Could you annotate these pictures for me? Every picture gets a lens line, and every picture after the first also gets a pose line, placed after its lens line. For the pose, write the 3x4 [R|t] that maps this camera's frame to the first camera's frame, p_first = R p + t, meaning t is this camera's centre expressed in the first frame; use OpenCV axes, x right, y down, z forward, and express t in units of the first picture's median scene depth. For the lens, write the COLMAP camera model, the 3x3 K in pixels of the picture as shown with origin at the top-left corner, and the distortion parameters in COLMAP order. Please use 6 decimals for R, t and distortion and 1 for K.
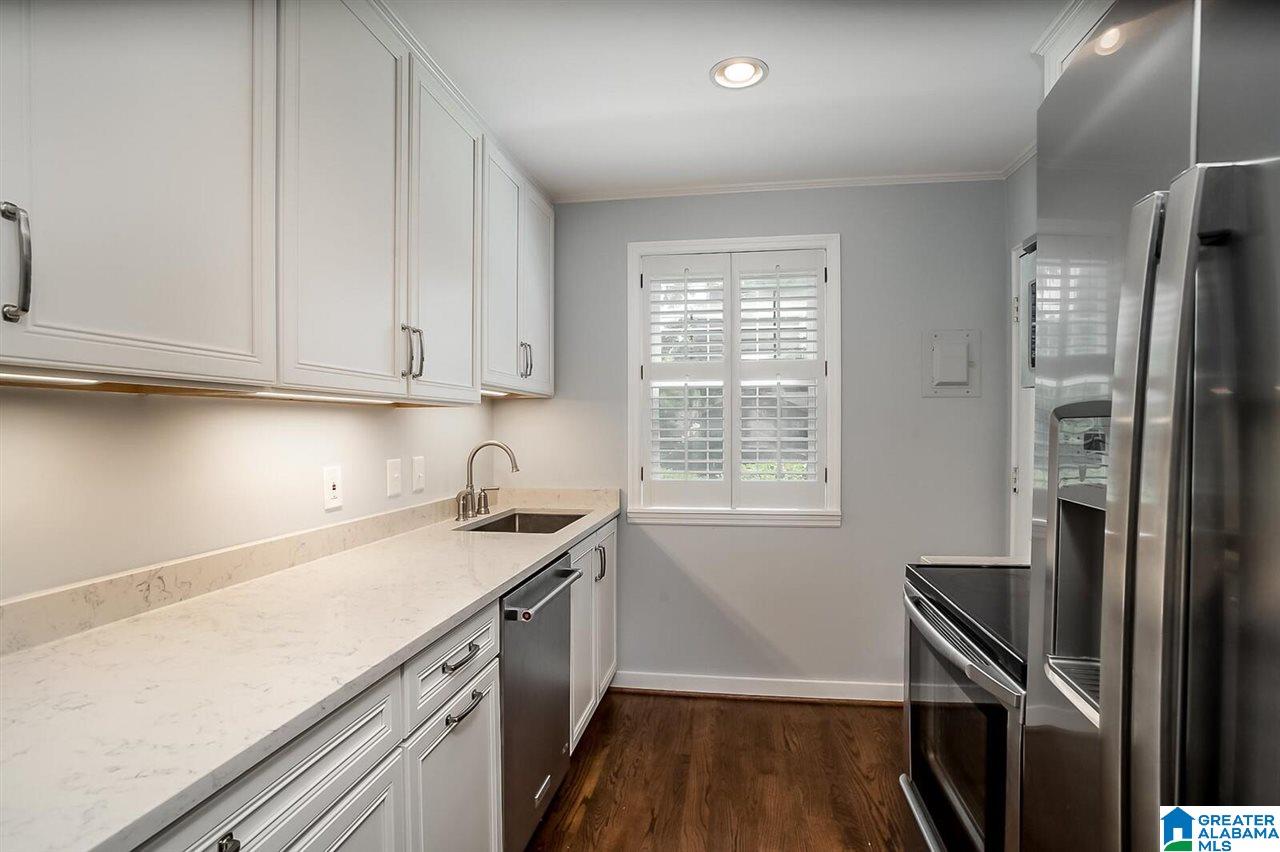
lens RADIAL K [[786.5, 0, 635.4], [0, 786.5, 436.9], [0, 0, 1]] dist [-0.063983, 0.008931]
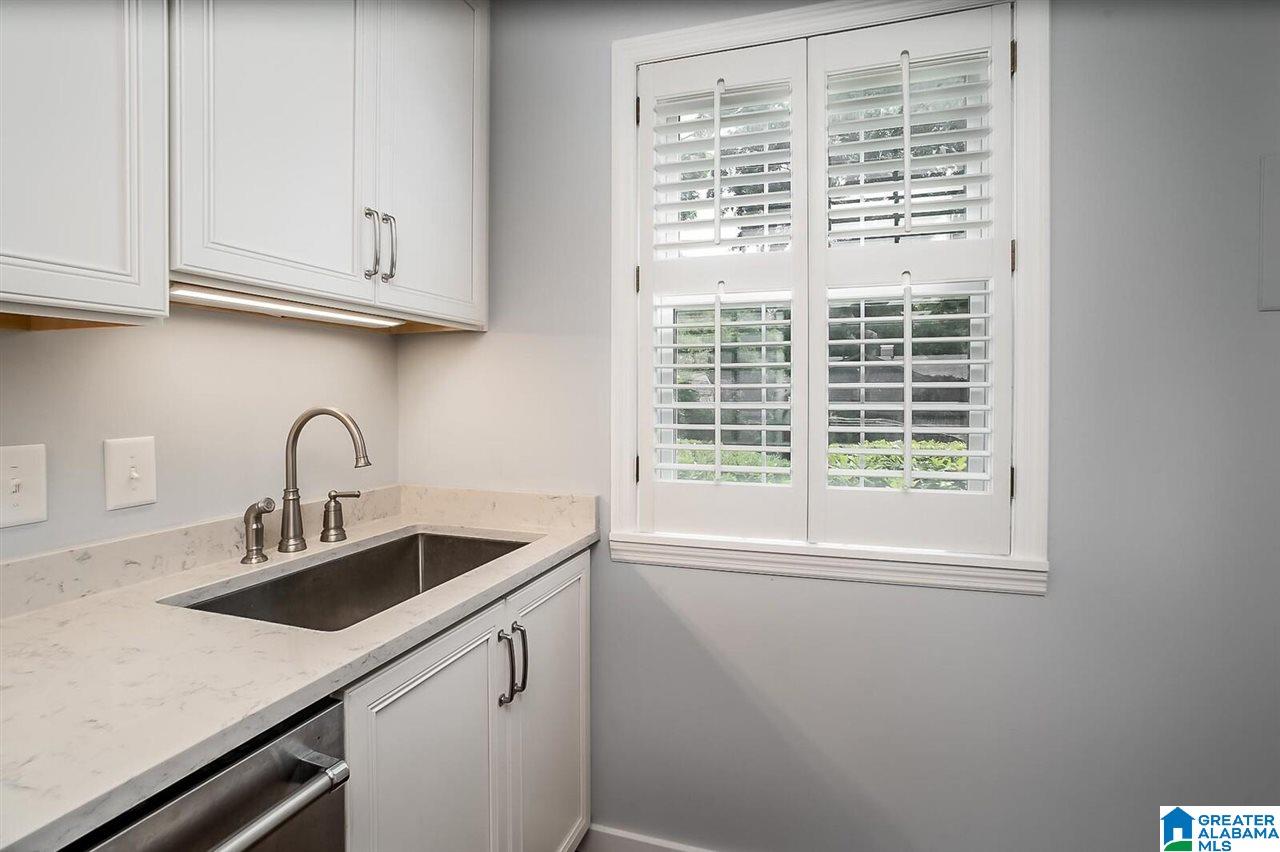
lens RADIAL K [[646.7, 0, 635.5], [0, 646.7, 409.9], [0, 0, 1]] dist [-0.048682, 0.011292]
pose [[0.981217, 0.007070, -0.192777, 0.095667], [-0.005306, 0.999939, 0.009665, 0.002372], [0.192834, -0.008461, 0.981195, 0.594349]]
